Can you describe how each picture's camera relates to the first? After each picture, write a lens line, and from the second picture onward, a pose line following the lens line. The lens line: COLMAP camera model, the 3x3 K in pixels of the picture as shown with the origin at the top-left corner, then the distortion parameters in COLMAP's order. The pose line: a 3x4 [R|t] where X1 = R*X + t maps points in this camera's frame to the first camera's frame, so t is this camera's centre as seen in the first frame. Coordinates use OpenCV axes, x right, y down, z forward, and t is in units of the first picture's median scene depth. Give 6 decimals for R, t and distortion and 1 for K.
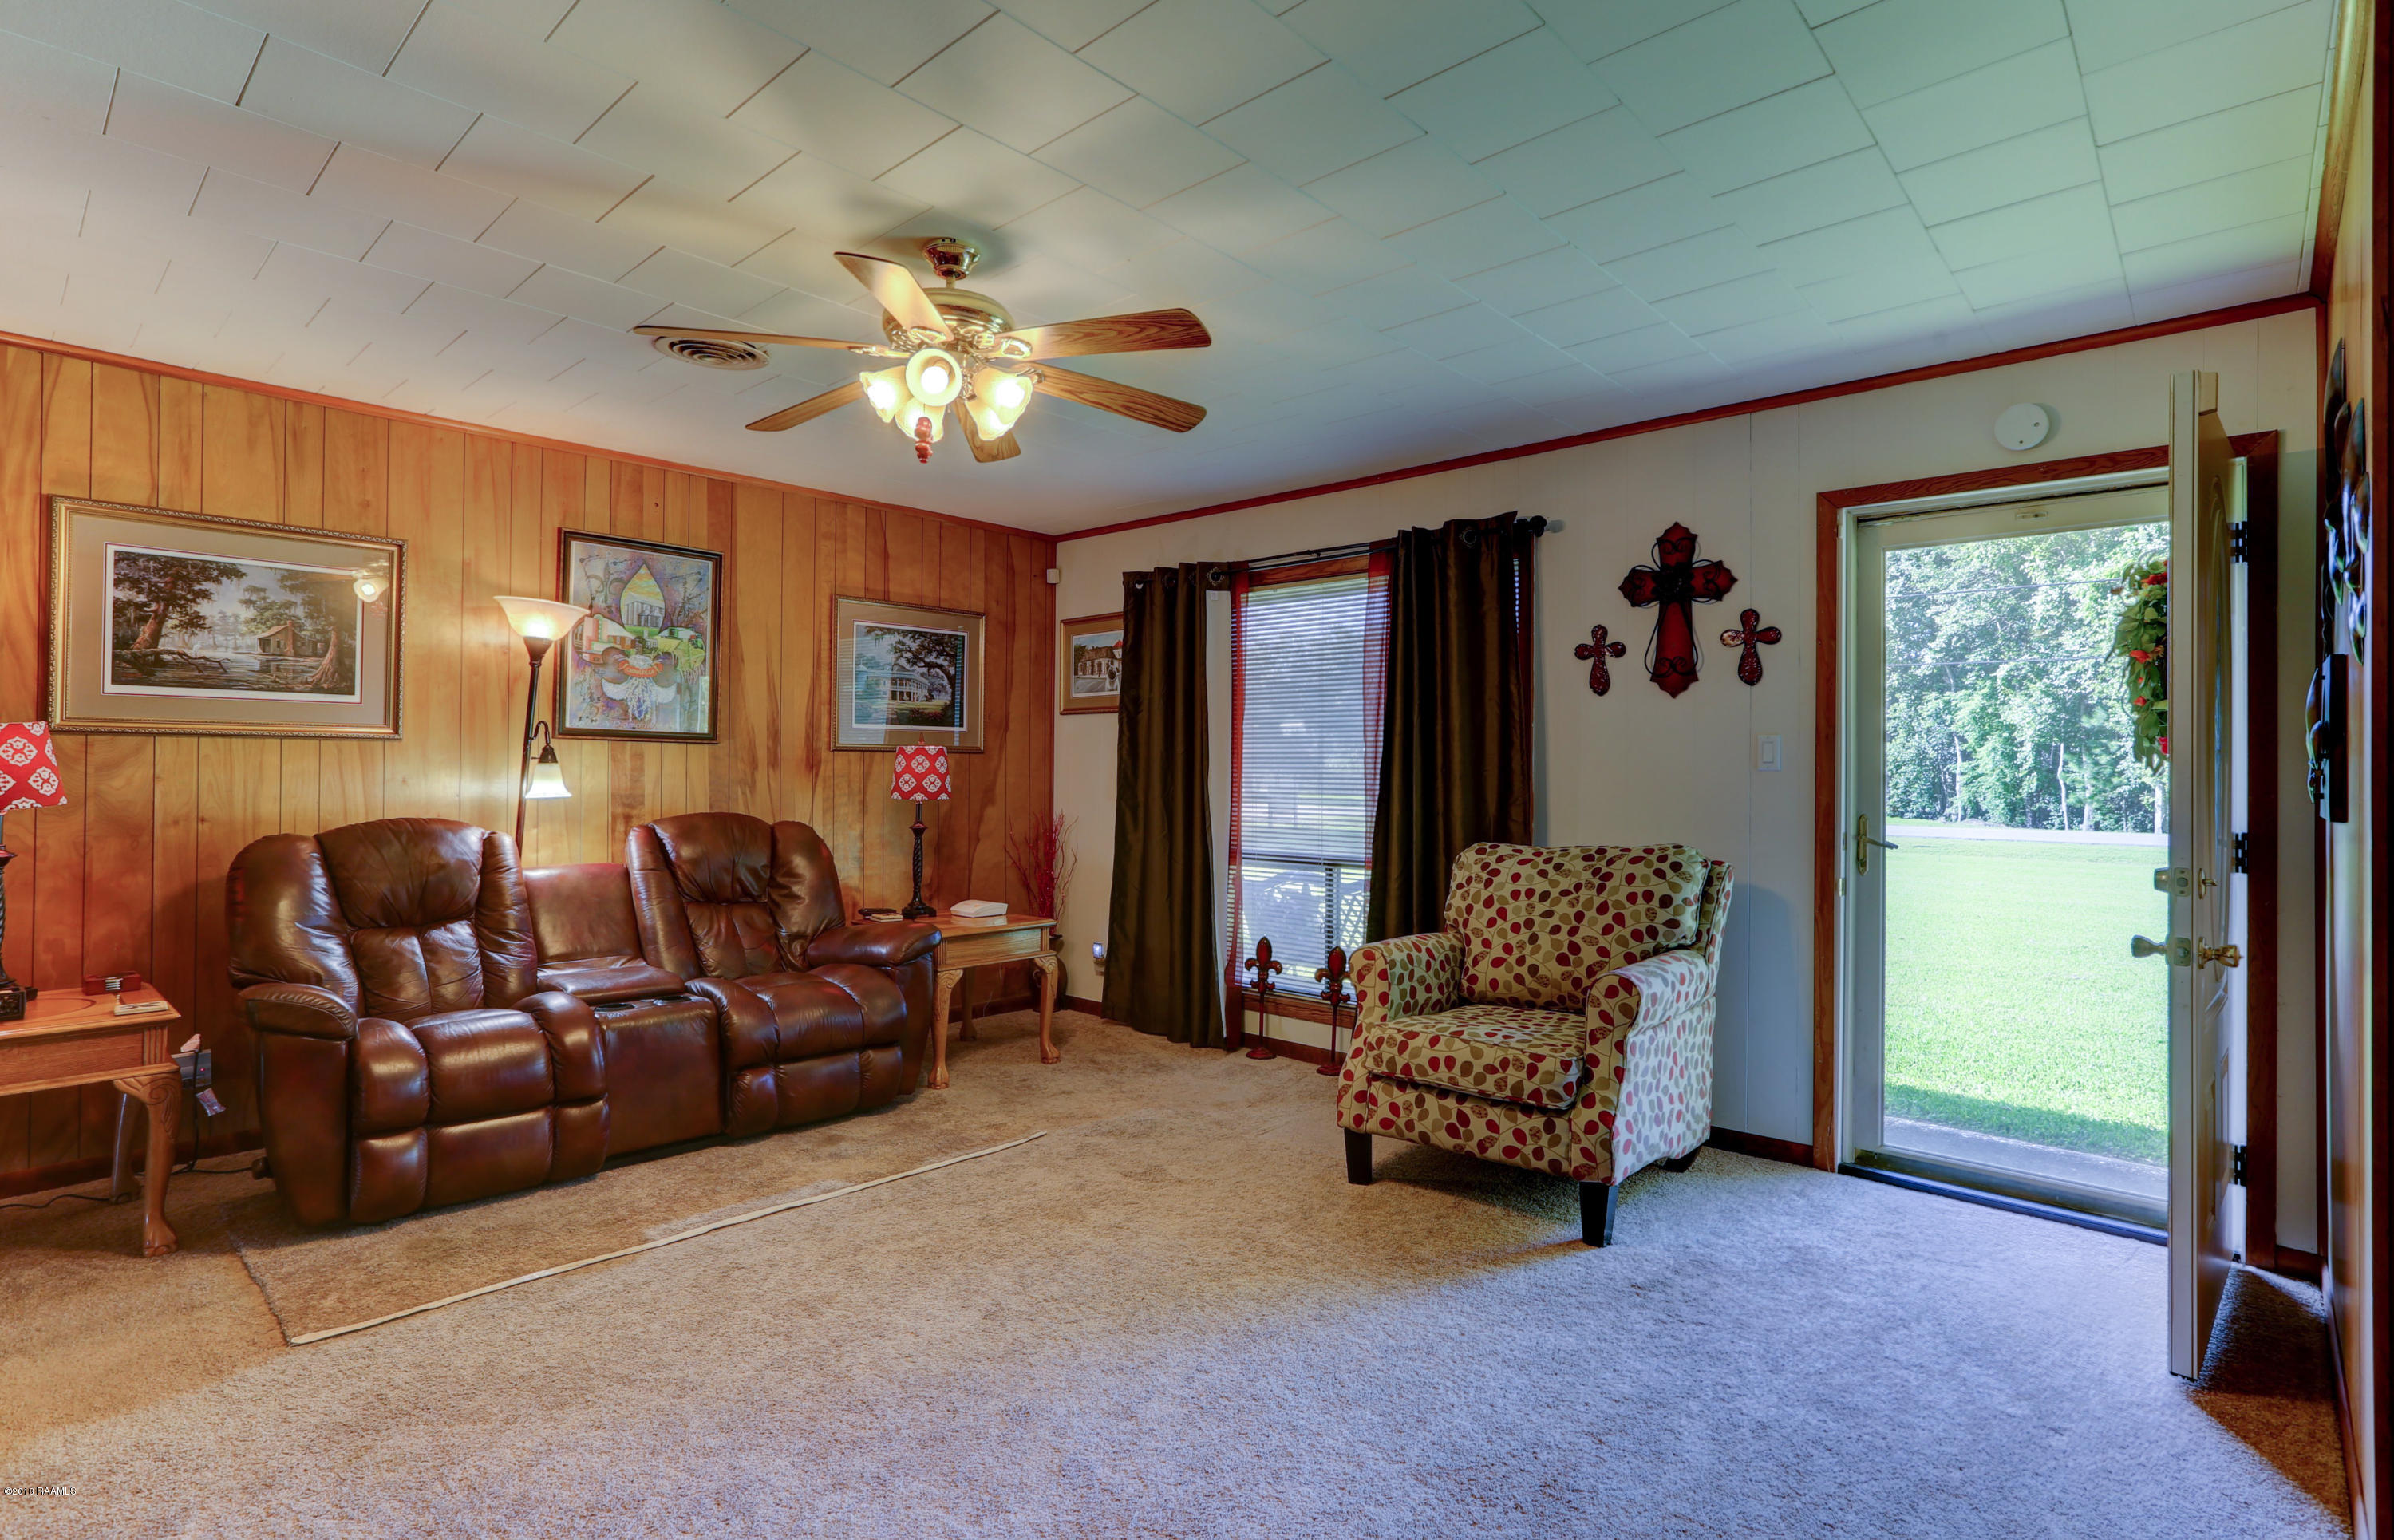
lens RADIAL K [[1153.9, 0, 1194.7], [0, 1153.9, 769.0], [0, 0, 1]] dist [-0.018623, 0.005263]
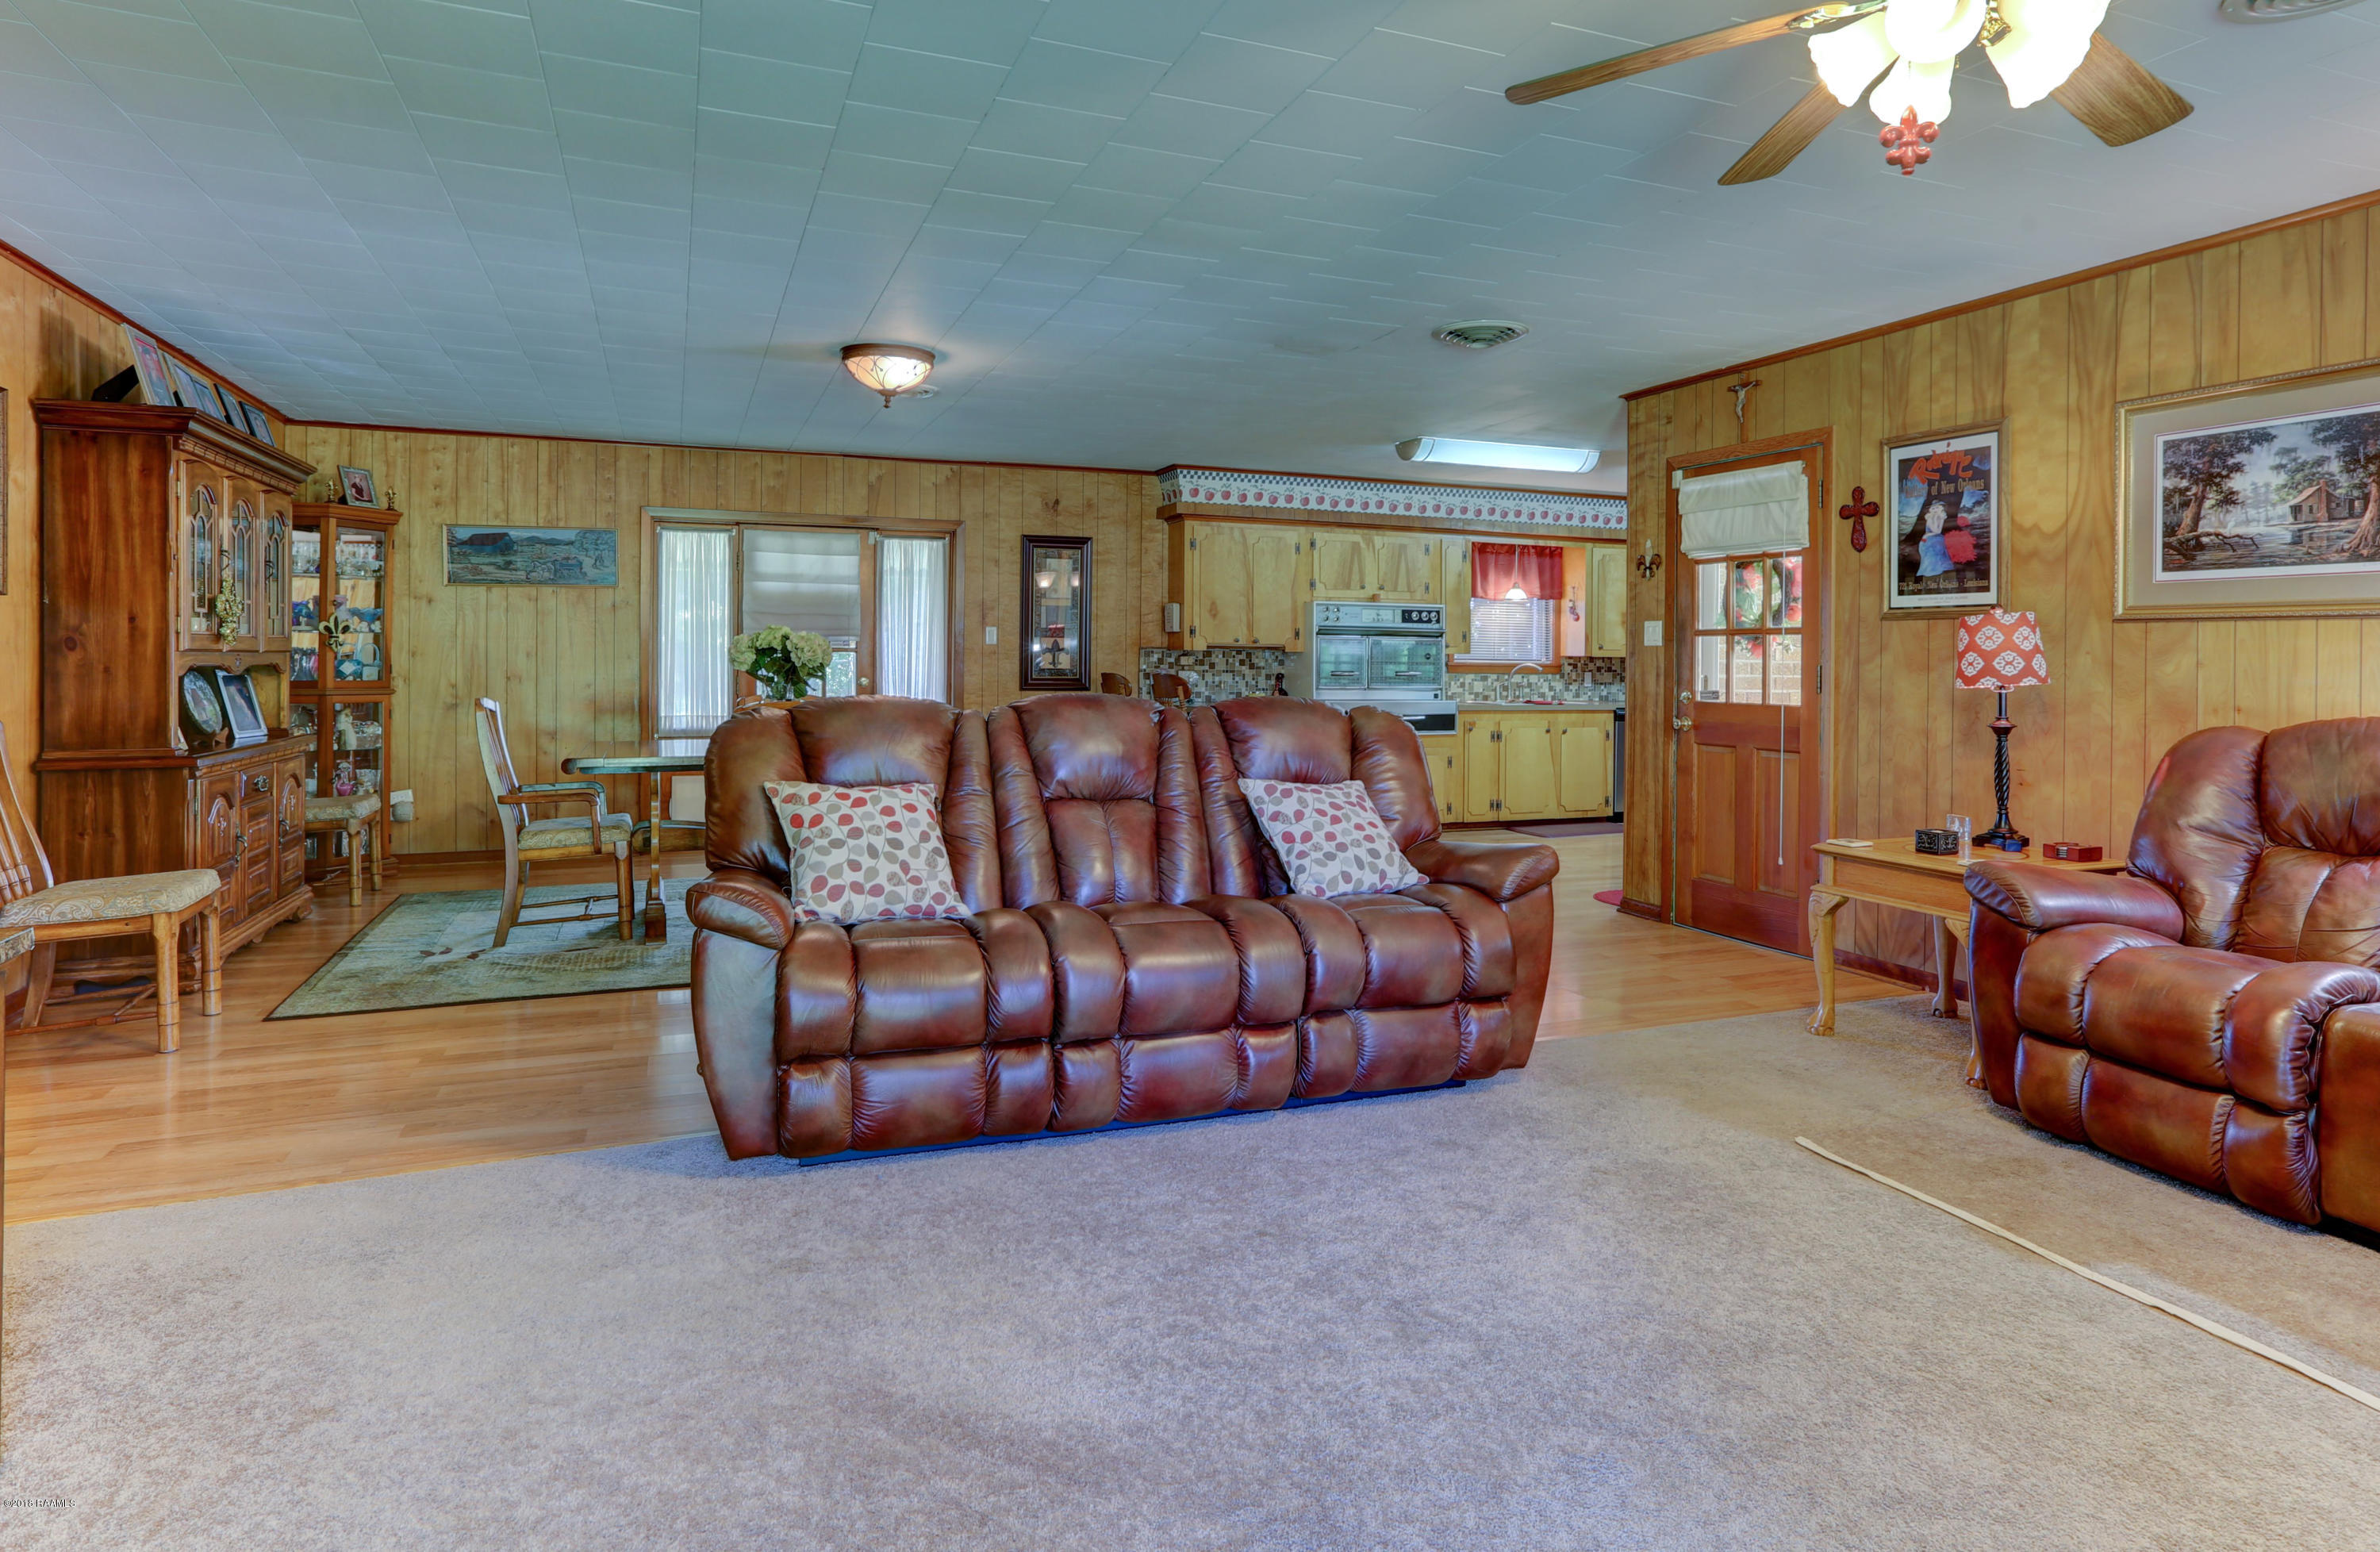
lens RADIAL K [[1338.0, 0, 1198.6], [0, 1338.0, 676.2], [0, 0, 1]] dist [0.007291, 0.001974]
pose [[-0.435998, 0.007442, -0.899917, 0.497269], [-0.004767, 0.999933, 0.010579, 0.009963], [0.899935, 0.008902, -0.435934, 0.722491]]
